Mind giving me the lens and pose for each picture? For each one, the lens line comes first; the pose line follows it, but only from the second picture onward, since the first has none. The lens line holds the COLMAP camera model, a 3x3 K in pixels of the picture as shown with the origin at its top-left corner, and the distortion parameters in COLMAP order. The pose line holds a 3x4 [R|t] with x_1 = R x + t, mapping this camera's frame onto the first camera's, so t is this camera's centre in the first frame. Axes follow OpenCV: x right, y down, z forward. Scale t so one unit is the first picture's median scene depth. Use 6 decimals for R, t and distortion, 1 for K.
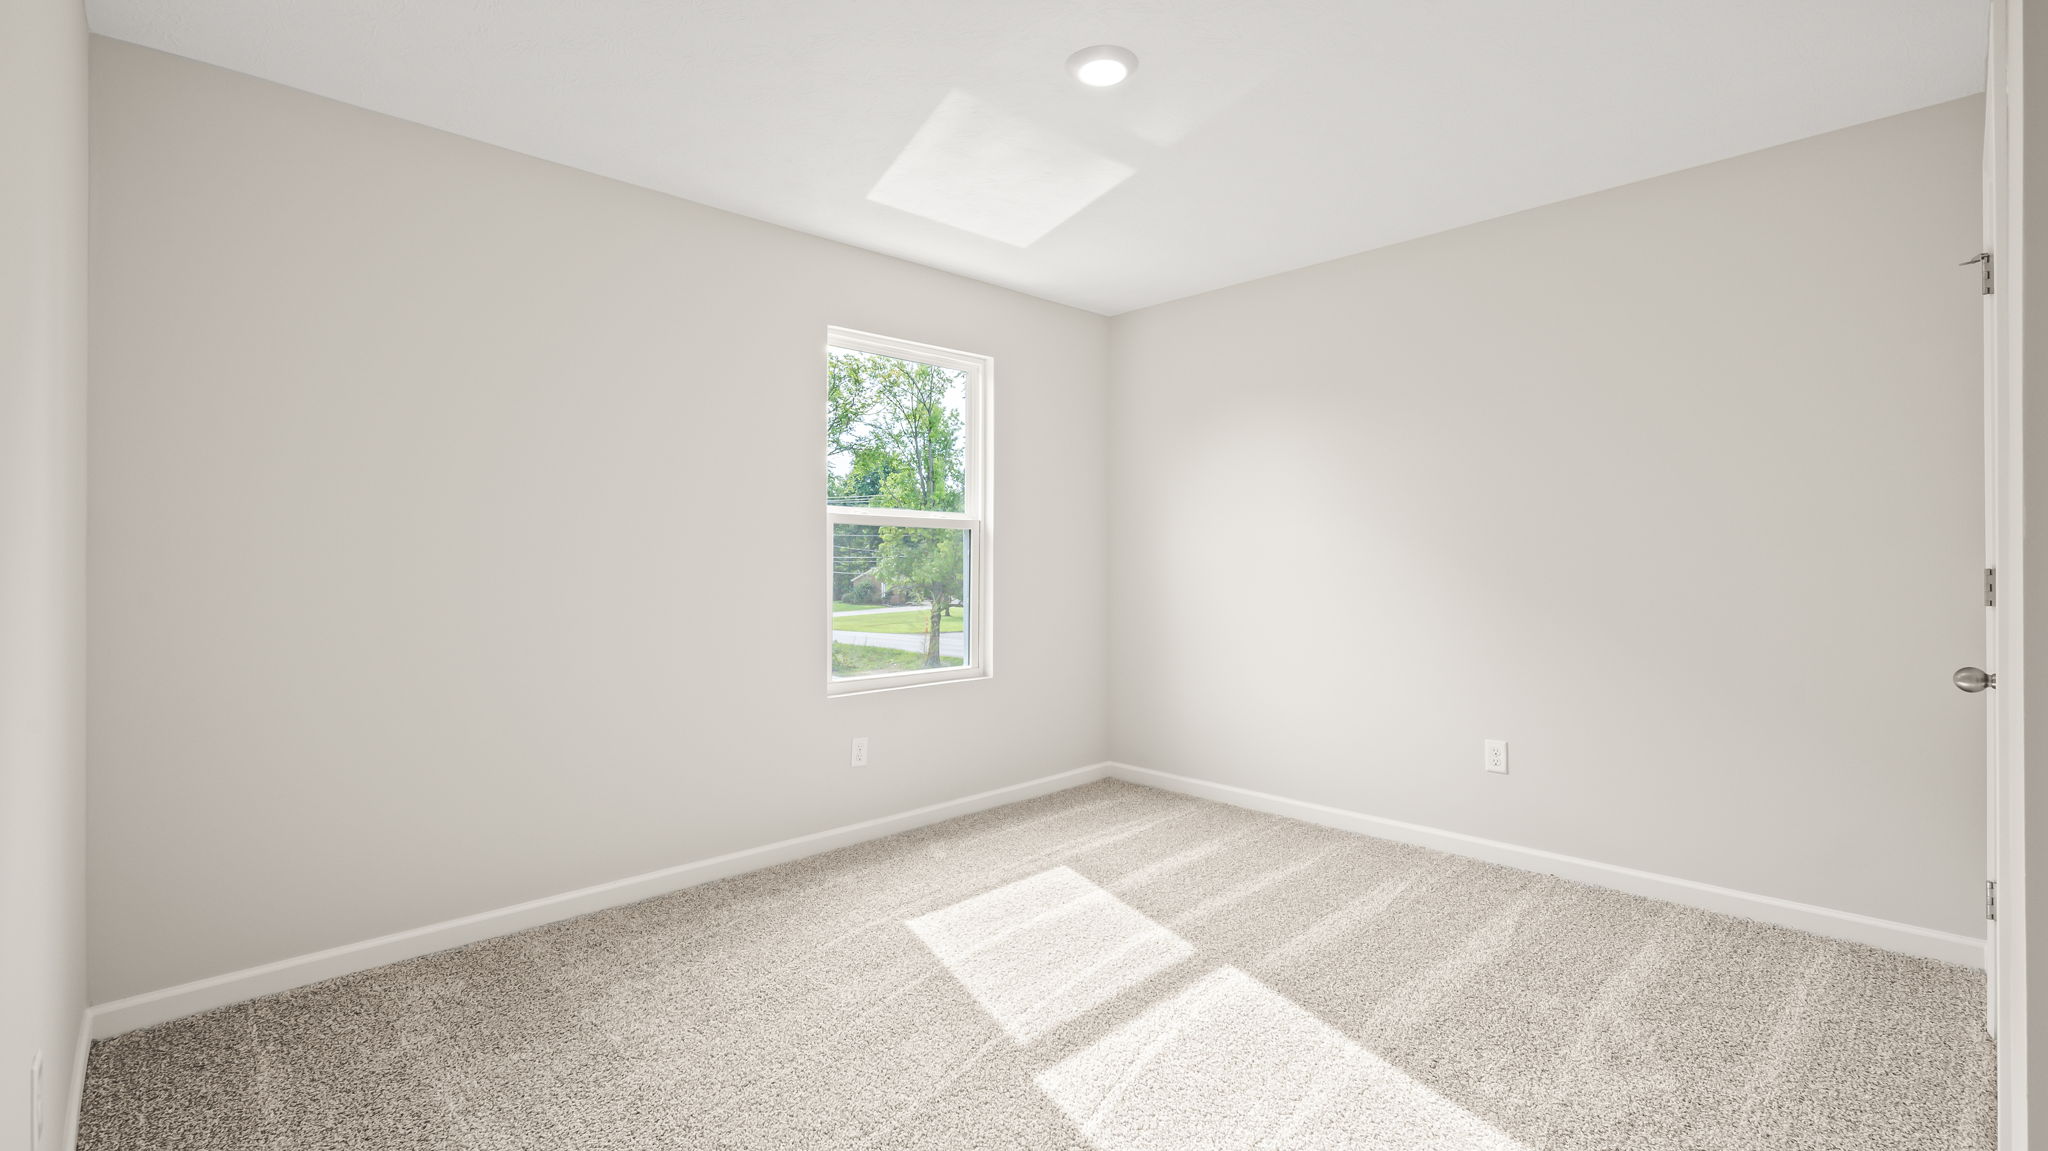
lens RADIAL K [[899.1, 0, 1028.4], [0, 899.1, 564.6], [0, 0, 1]] dist [-0.004191, 0.000491]
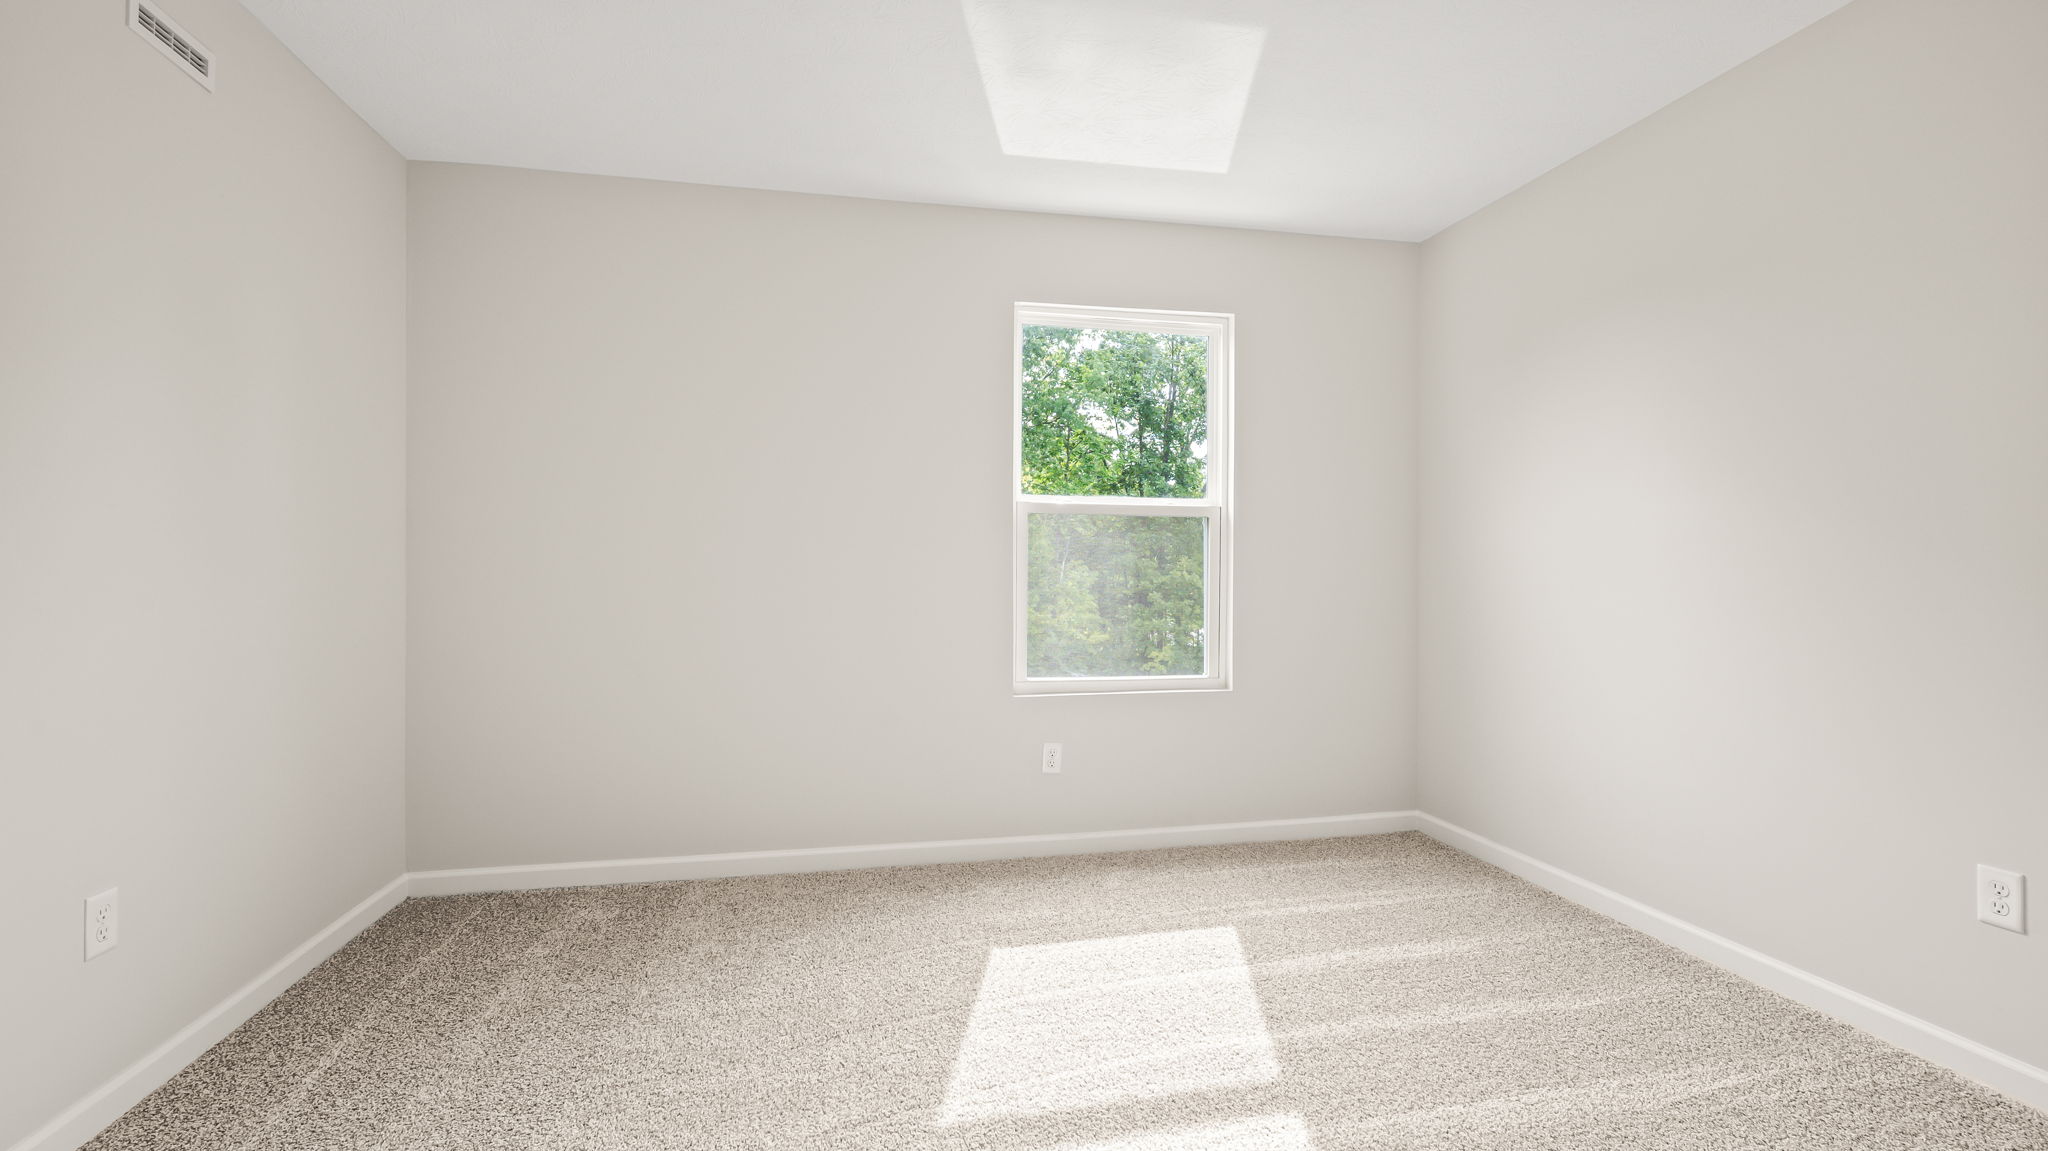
lens RADIAL K [[899.1, 0, 1015.0], [0, 899.1, 576.3], [0, 0, 1]] dist [-0.004191, 0.000491]
pose [[0.845595, 0.007753, -0.533769, 0.303369], [-0.005517, 0.999968, 0.005785, 0.017361], [0.533797, -0.001947, 0.845611, 0.216241]]
